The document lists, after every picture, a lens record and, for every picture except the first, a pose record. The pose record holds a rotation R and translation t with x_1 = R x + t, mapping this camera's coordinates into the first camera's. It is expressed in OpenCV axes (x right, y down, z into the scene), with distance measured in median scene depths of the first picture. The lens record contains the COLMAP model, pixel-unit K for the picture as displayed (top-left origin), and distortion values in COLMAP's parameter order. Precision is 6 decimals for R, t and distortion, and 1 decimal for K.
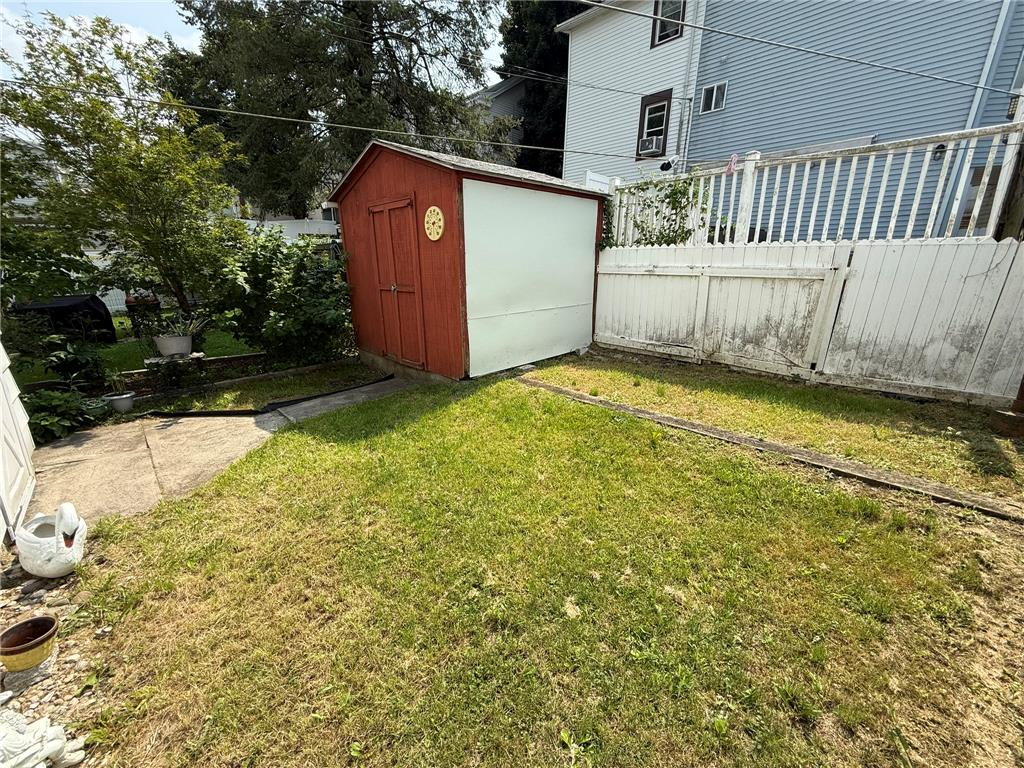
lens RADIAL K [[407.9, 0, 513.5], [0, 407.9, 389.2], [0, 0, 1]] dist [-0.001478, 0.000151]
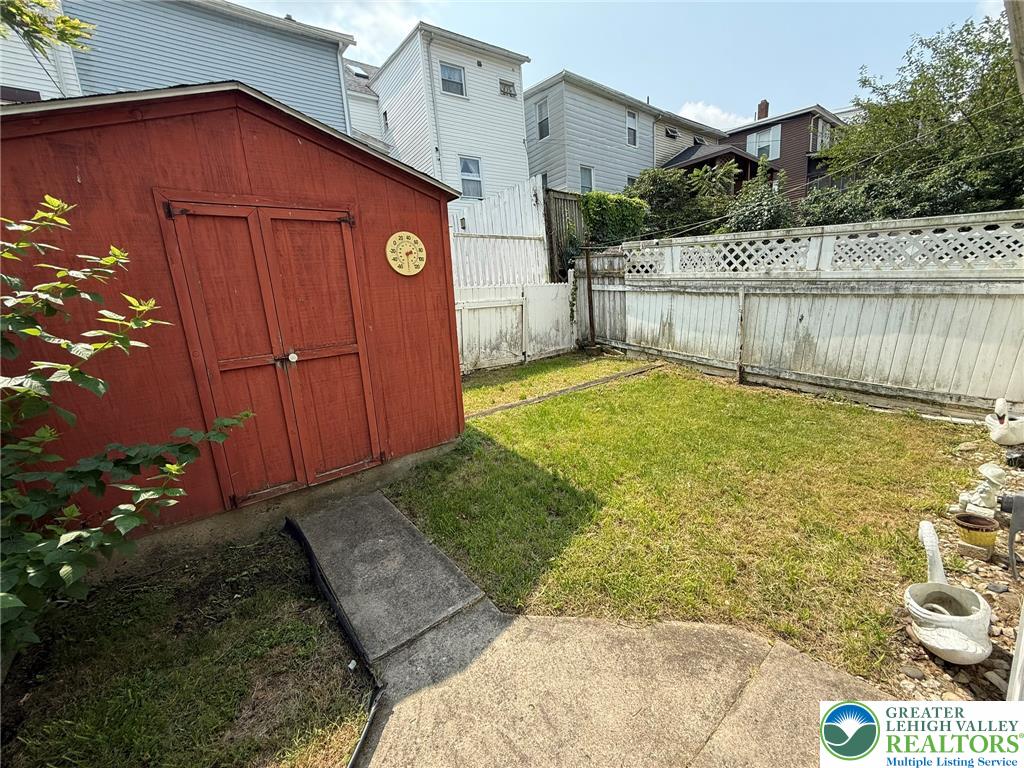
lens RADIAL K [[407.9, 0, 515.8], [0, 407.9, 385.3], [0, 0, 1]] dist [-0.001478, 0.000151]
pose [[0.100658, -0.221108, 0.970041, -0.957420], [0.355138, 0.918748, 0.172565, -0.236993], [-0.929379, 0.327128, 0.171003, 0.752668]]
